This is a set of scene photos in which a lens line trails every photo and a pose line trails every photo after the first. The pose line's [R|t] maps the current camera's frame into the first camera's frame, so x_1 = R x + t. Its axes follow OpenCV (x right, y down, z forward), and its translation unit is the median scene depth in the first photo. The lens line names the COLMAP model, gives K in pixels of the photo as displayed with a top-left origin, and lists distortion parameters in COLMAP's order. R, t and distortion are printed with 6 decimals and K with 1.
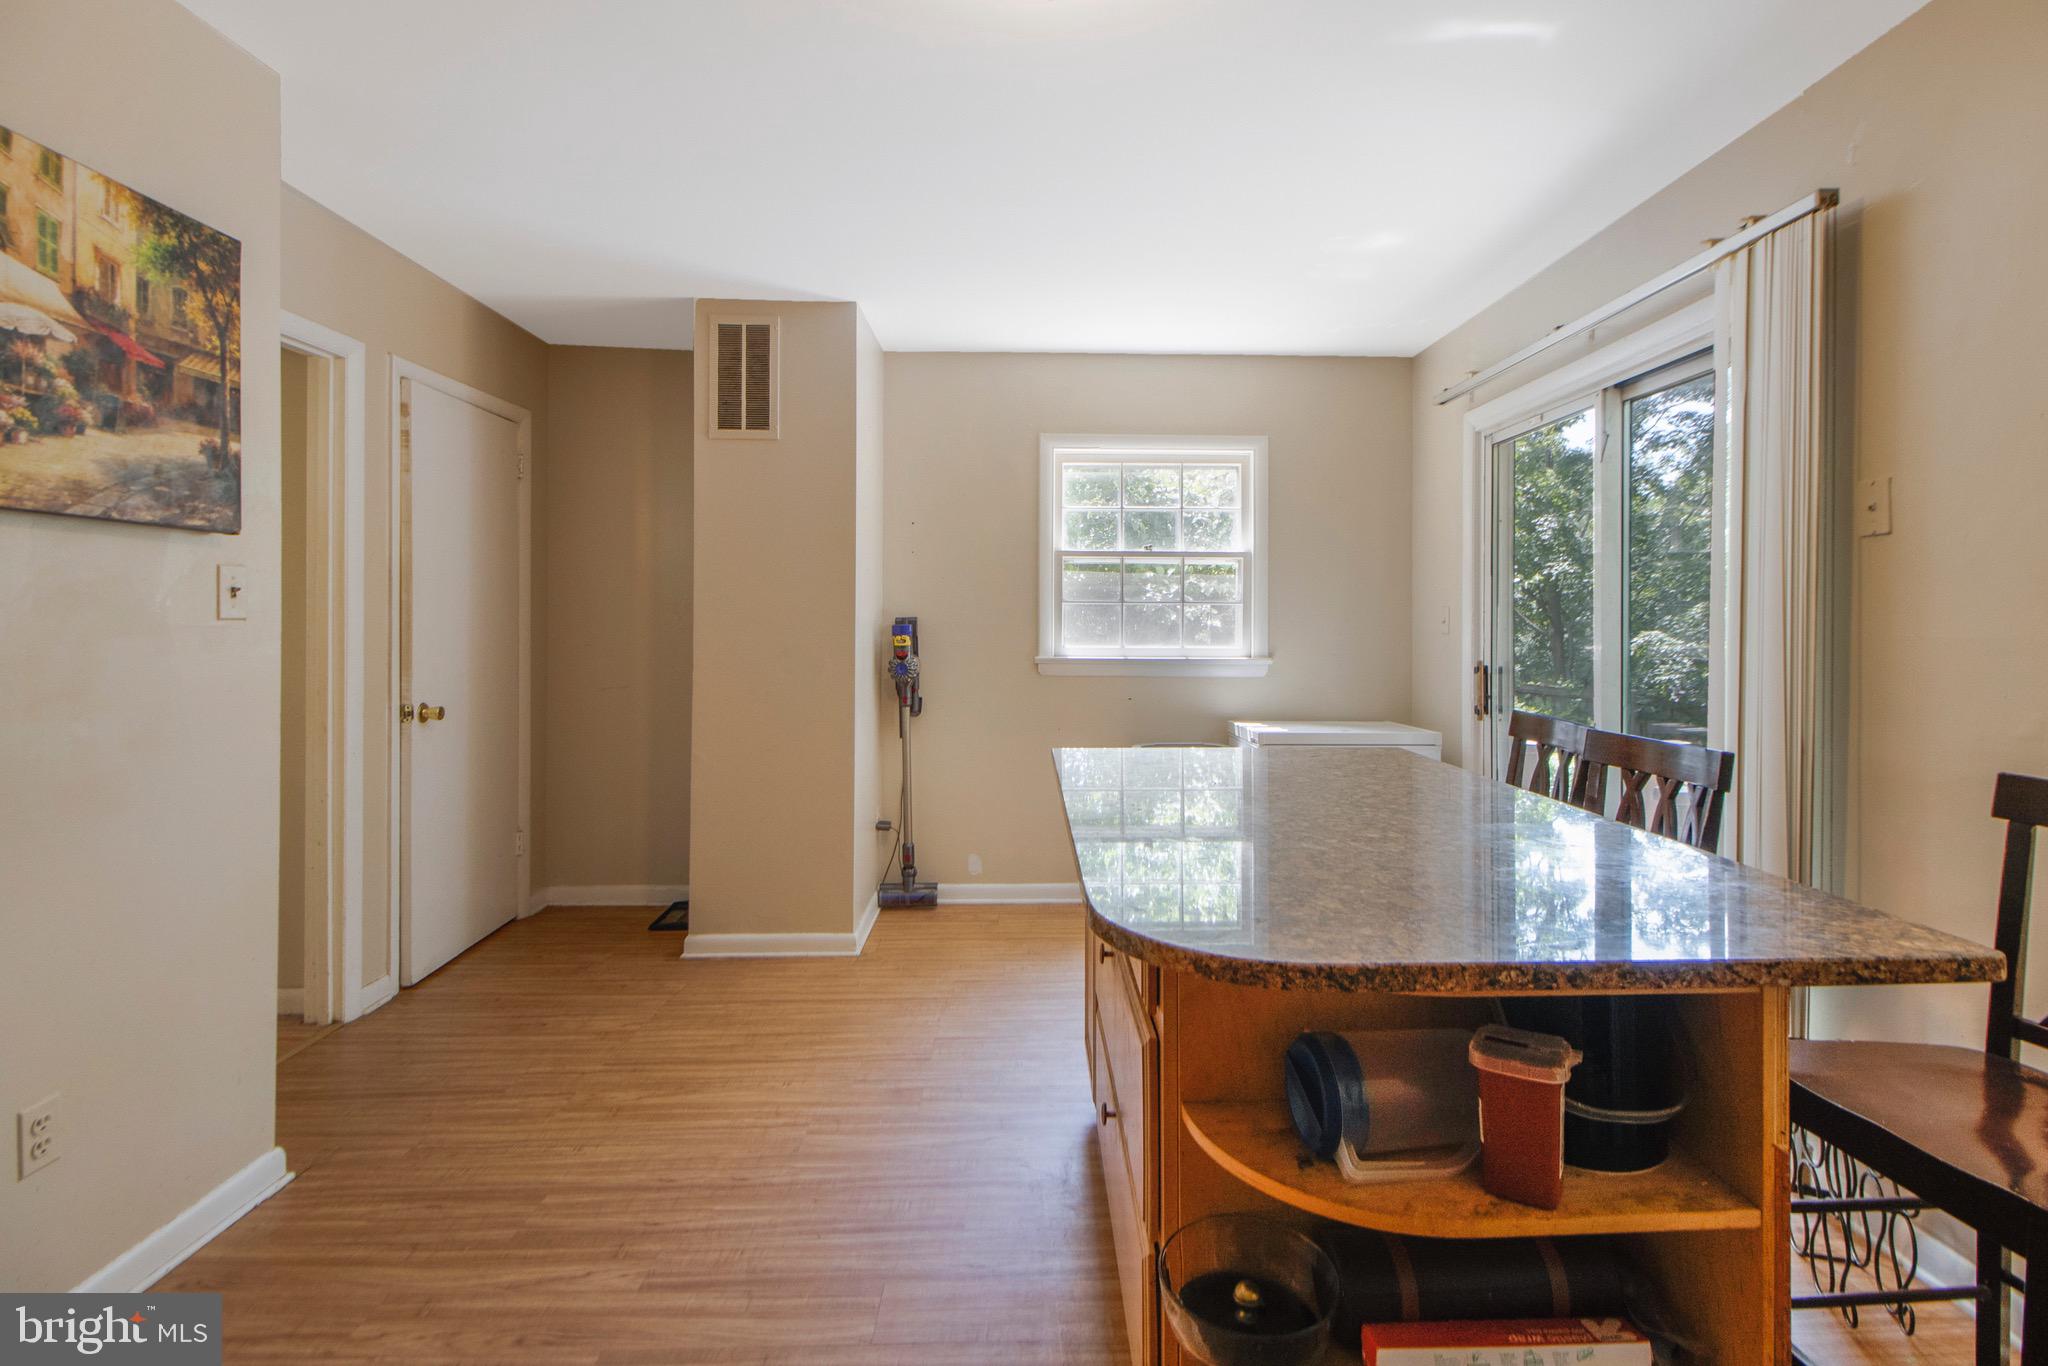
lens RADIAL K [[976.5, 0, 1074.5], [0, 976.5, 619.9], [0, 0, 1]] dist [0.018046, -0.006523]
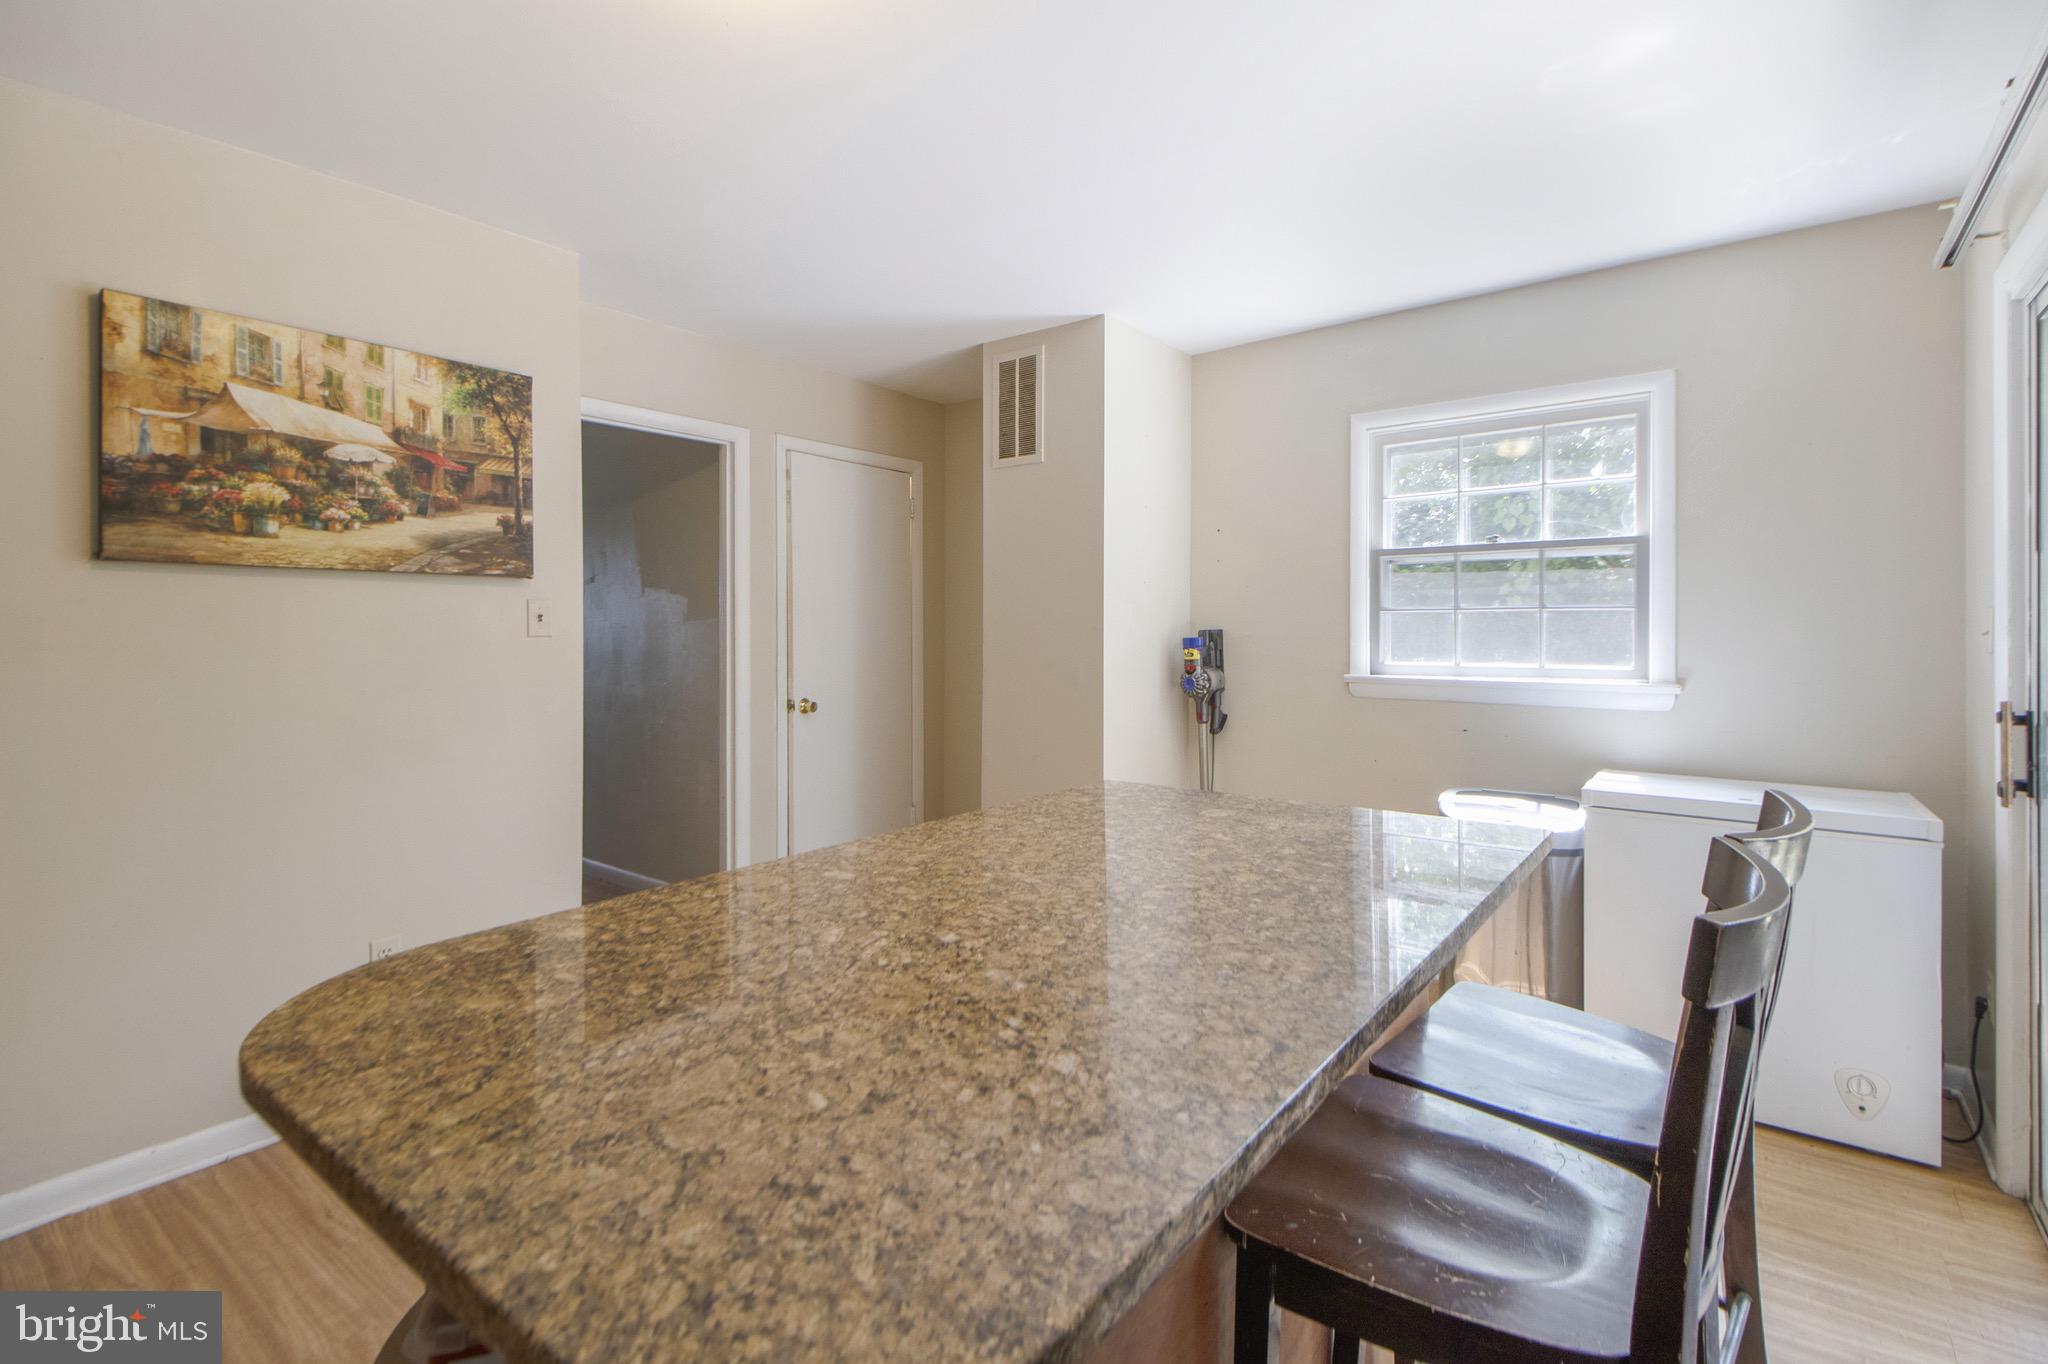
lens RADIAL K [[943.9, 0, 1060.6], [0, 943.9, 633.8], [0, 0, 1]] dist [0.029985, -0.012247]
pose [[0.769218, -0.002747, -0.638980, 0.662042], [0.005417, 0.999983, 0.002222, -0.003803], [0.638963, -0.005171, 0.769220, 0.424454]]
